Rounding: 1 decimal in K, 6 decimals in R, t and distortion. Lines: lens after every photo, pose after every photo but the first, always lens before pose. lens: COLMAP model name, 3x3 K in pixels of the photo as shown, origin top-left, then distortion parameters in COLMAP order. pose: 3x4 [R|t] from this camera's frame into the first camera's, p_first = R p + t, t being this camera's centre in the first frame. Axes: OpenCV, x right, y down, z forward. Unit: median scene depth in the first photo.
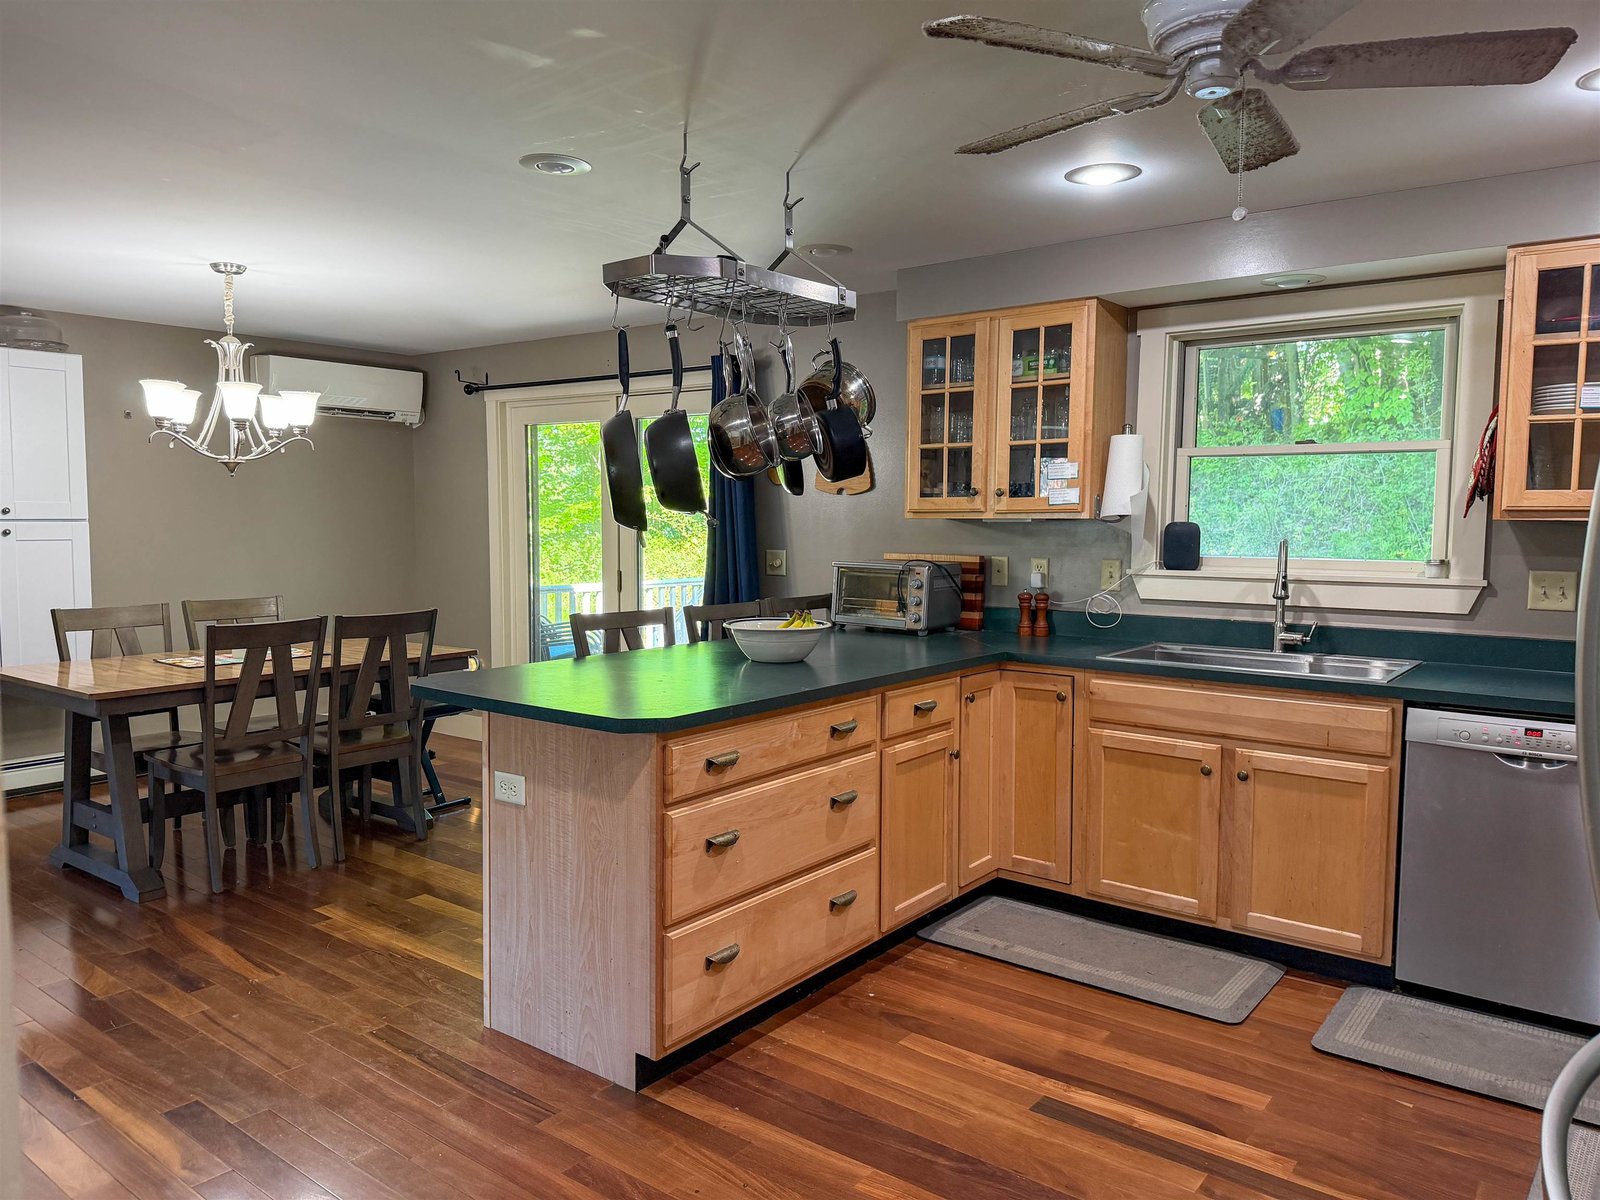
lens RADIAL K [[1117.0, 0, 791.6], [0, 1117.0, 605.1], [0, 0, 1]] dist [0.096011, -0.137937]
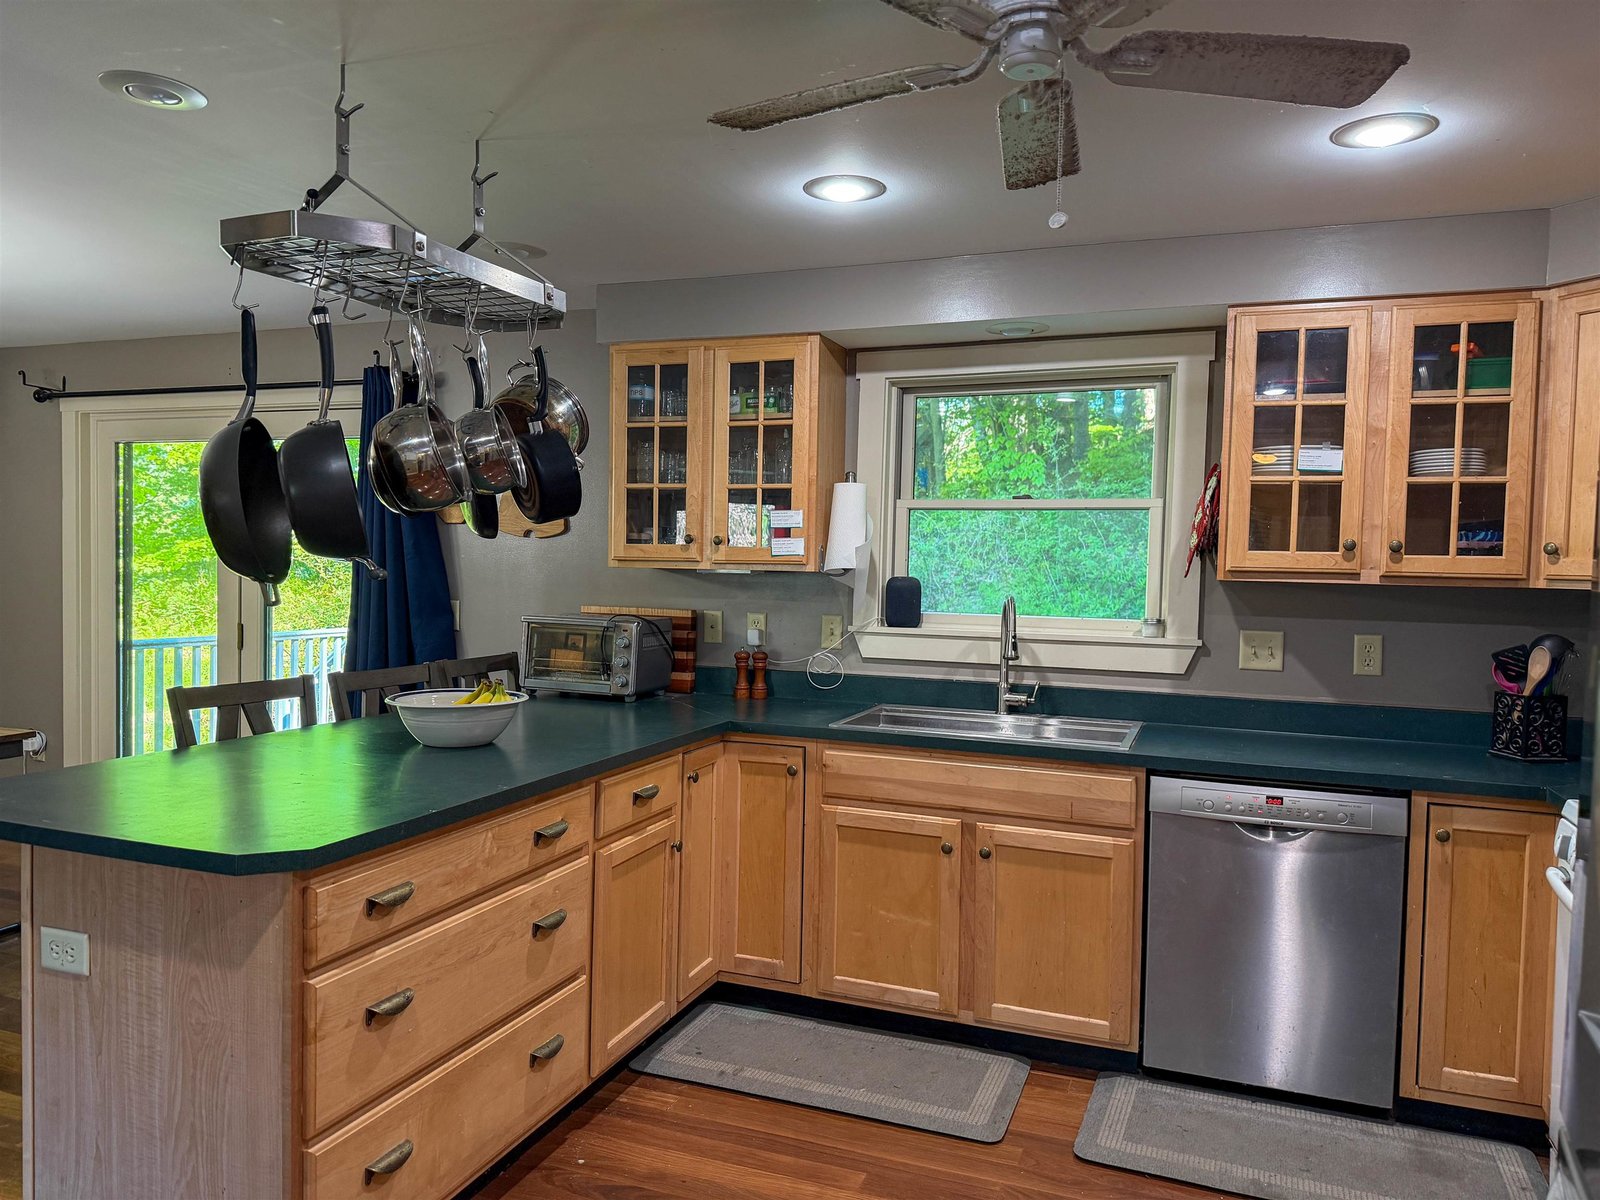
lens RADIAL K [[1117.0, 0, 791.6], [0, 1117.0, 605.1], [0, 0, 1]] dist [0.096011, -0.137937]
pose [[0.955853, 0.004744, 0.293806, -0.023316], [0.006658, 0.999263, -0.037795, -0.017984], [-0.293769, 0.038082, 0.955117, 0.162018]]
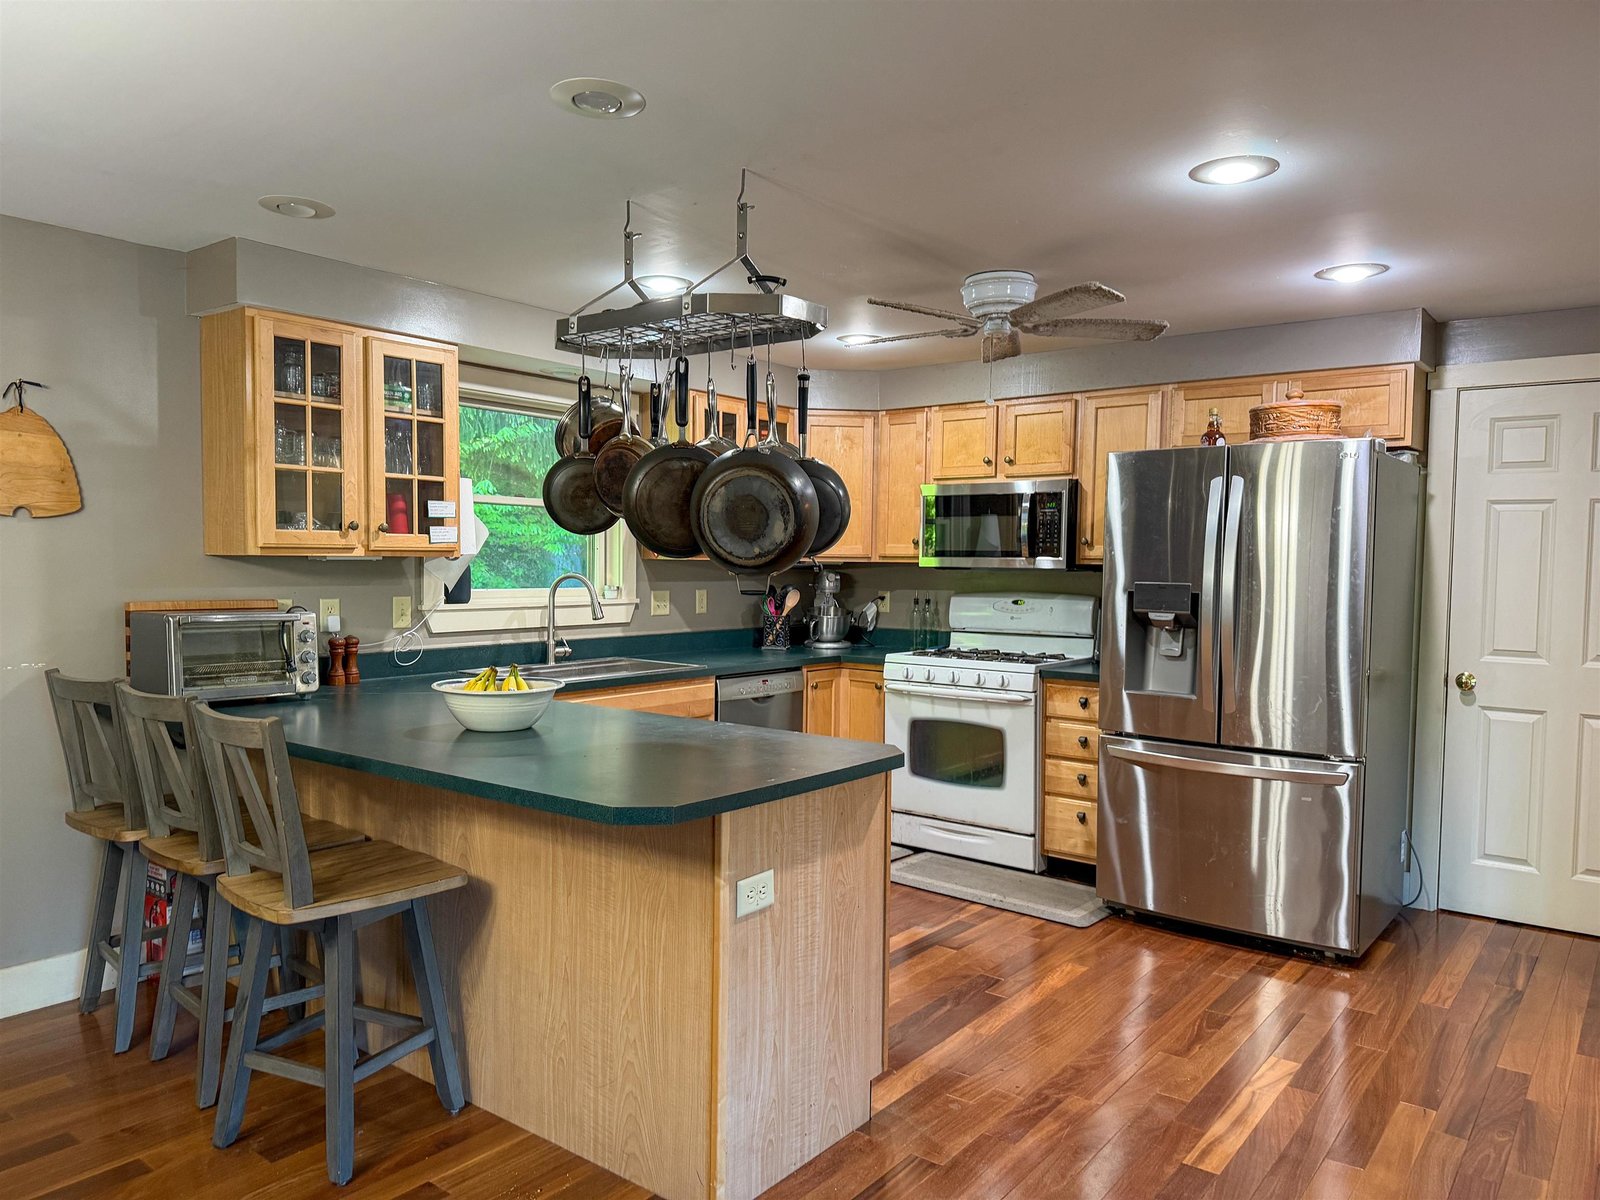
lens RADIAL K [[1117.0, 0, 791.6], [0, 1117.0, 605.1], [0, 0, 1]] dist [0.096011, -0.137937]
pose [[0.002268, -0.046400, 0.998920, -0.894529], [0.068413, 0.996590, 0.046136, -0.069725], [-0.997655, 0.068234, 0.005434, 0.807656]]
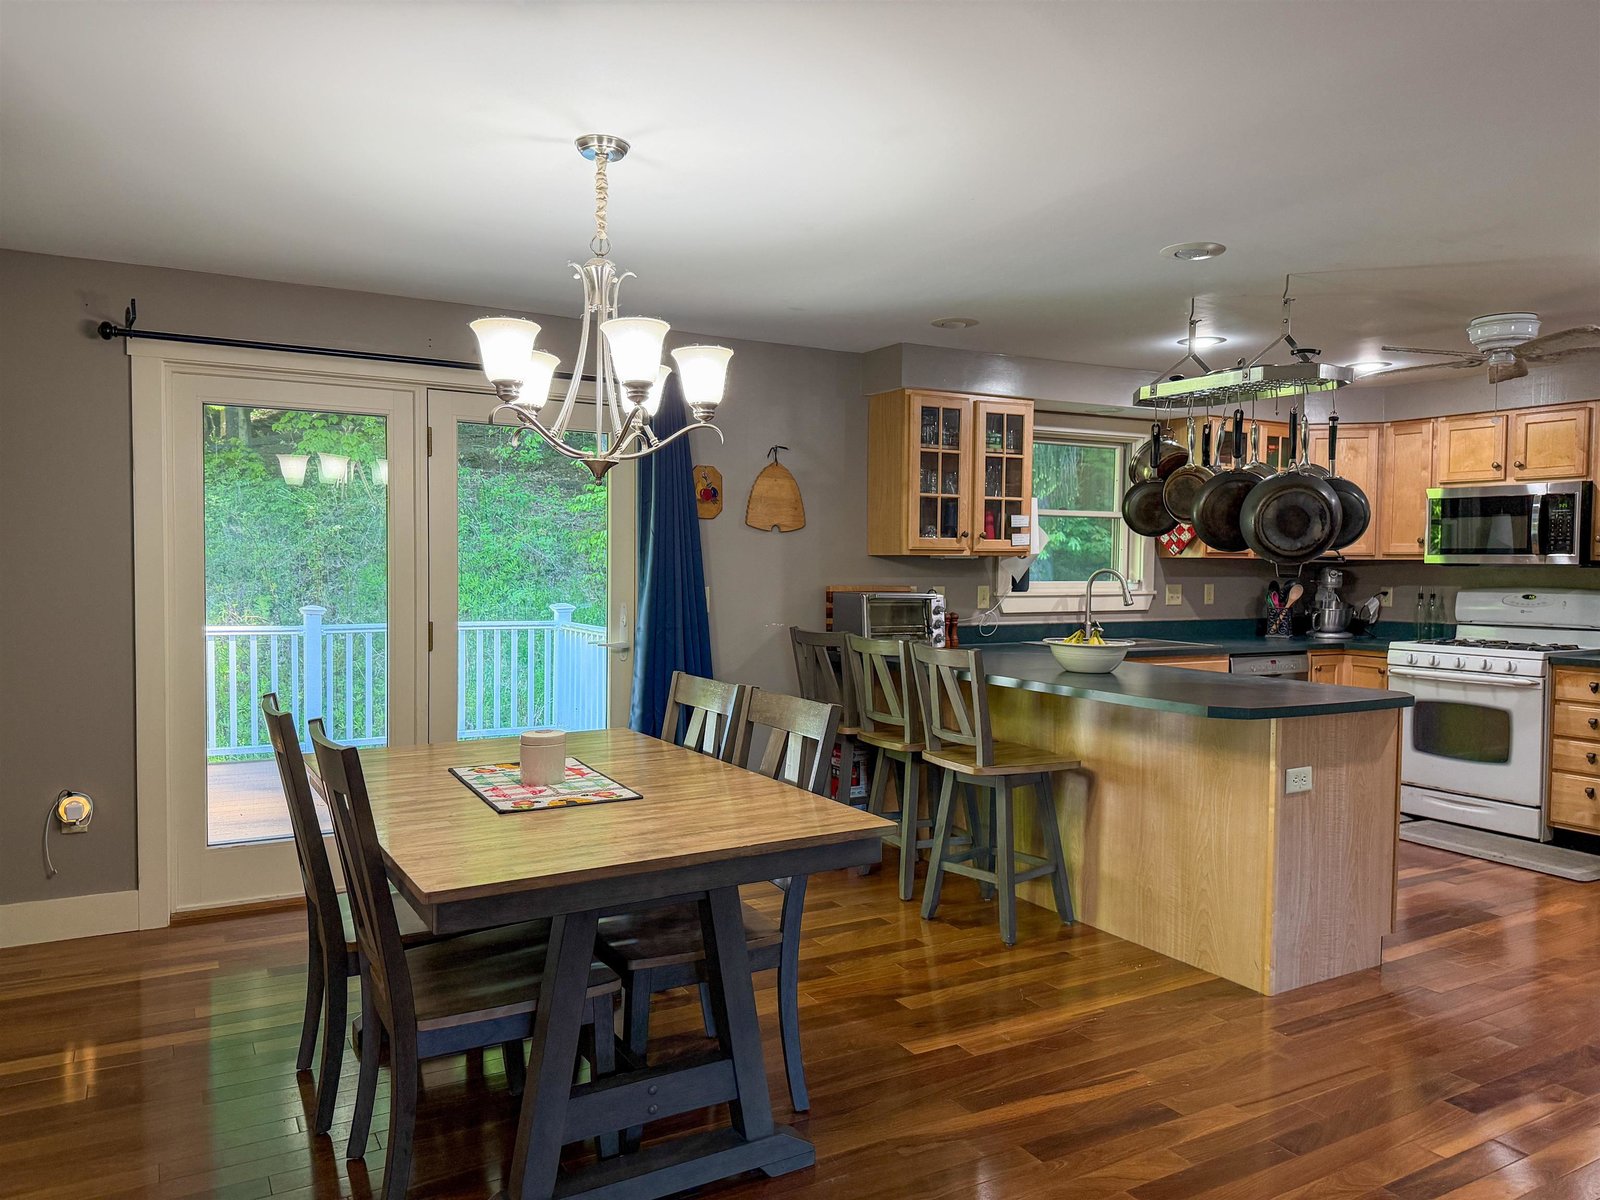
lens RADIAL K [[1117.0, 0, 791.6], [0, 1117.0, 605.1], [0, 0, 1]] dist [0.096011, -0.137937]
pose [[0.382559, -0.036856, 0.923196, -1.318011], [0.067941, 0.997621, 0.011674, -0.061548], [-0.921430, 0.058257, 0.384153, 0.864648]]
